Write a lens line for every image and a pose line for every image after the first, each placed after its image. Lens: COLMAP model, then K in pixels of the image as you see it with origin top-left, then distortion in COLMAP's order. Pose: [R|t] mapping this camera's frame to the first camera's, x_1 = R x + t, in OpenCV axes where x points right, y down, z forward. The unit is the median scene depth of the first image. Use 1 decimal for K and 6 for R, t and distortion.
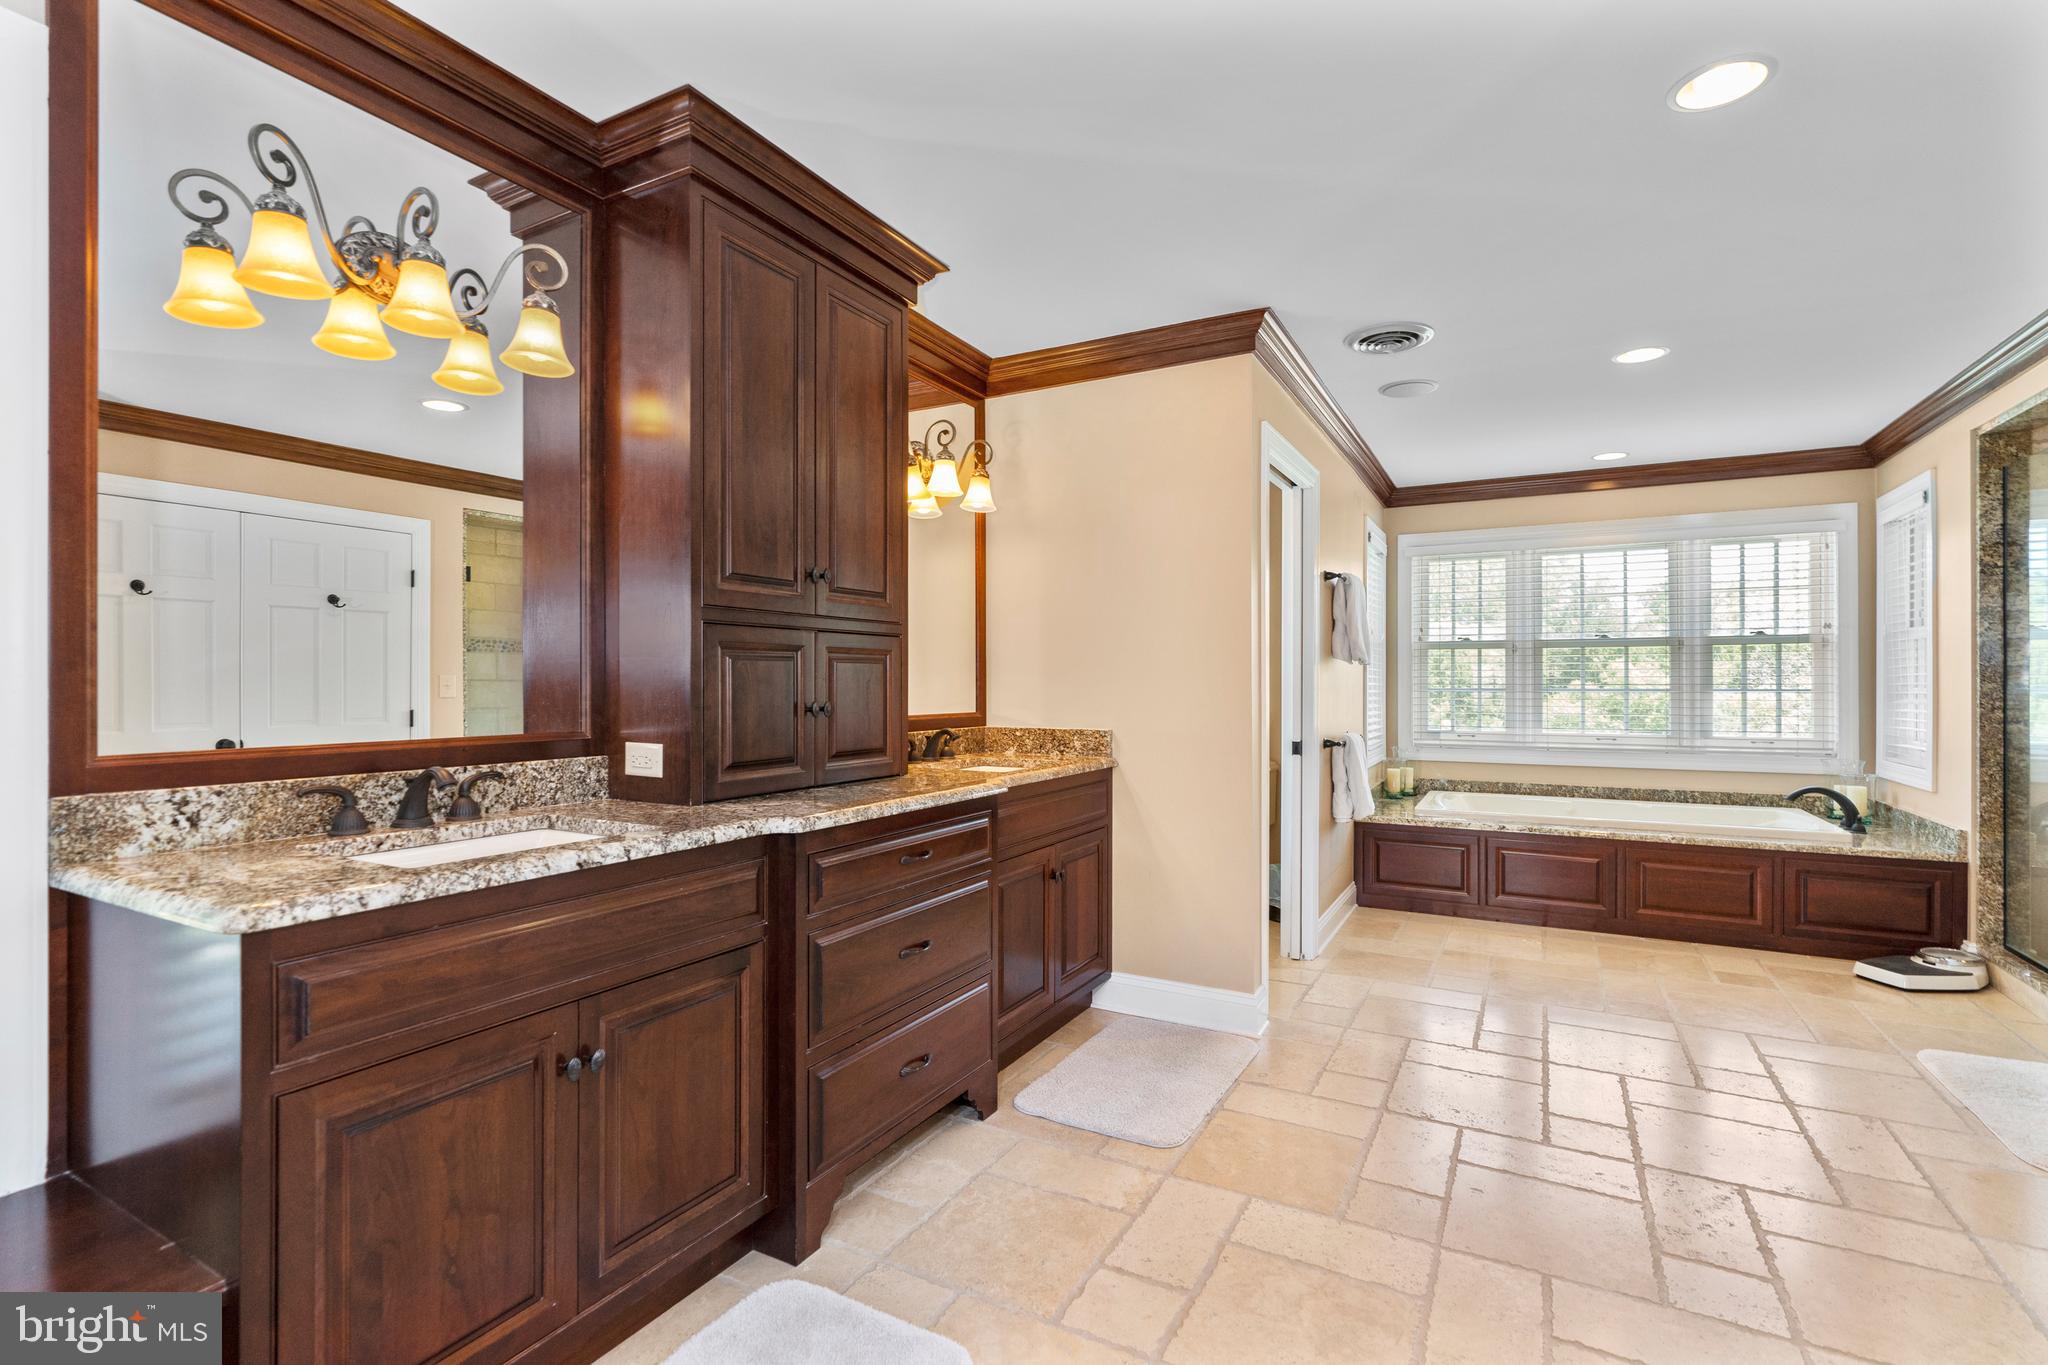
lens RADIAL K [[943.9, 0, 1020.1], [0, 943.9, 681.6], [0, 0, 1]] dist [-0.006138, -0.000343]
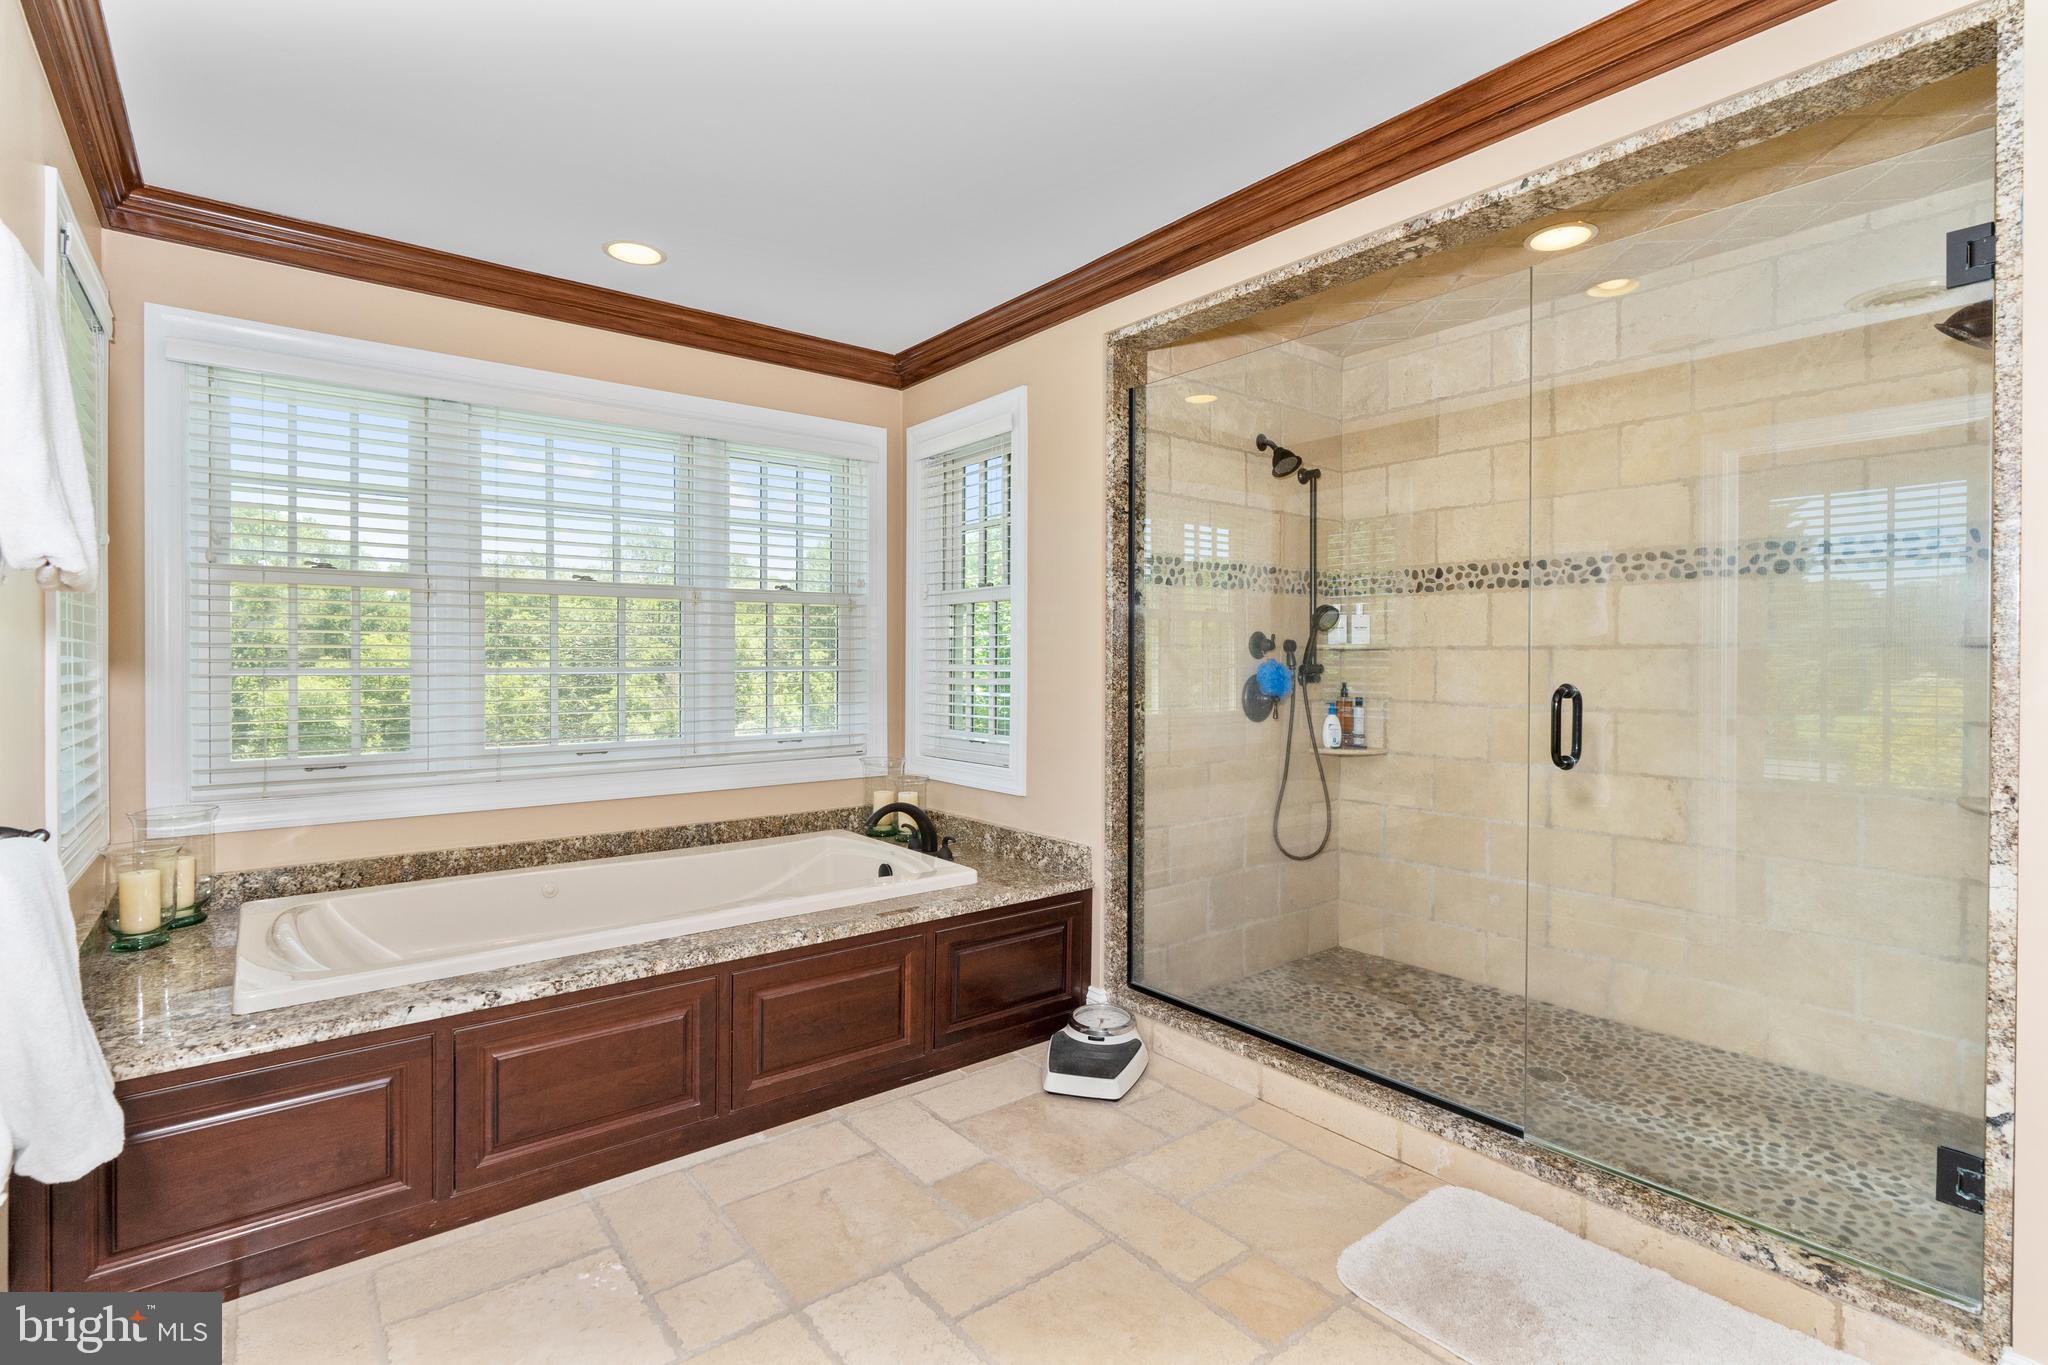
lens RADIAL K [[943.9, 0, 1019.2], [0, 943.9, 667.7], [0, 0, 1]] dist [-0.006138, -0.000343]
pose [[0.383193, -0.005214, 0.923654, 0.229834], [-0.004230, 0.999964, 0.007400, 0.003723], [-0.923659, -0.006743, 0.383157, 0.669739]]
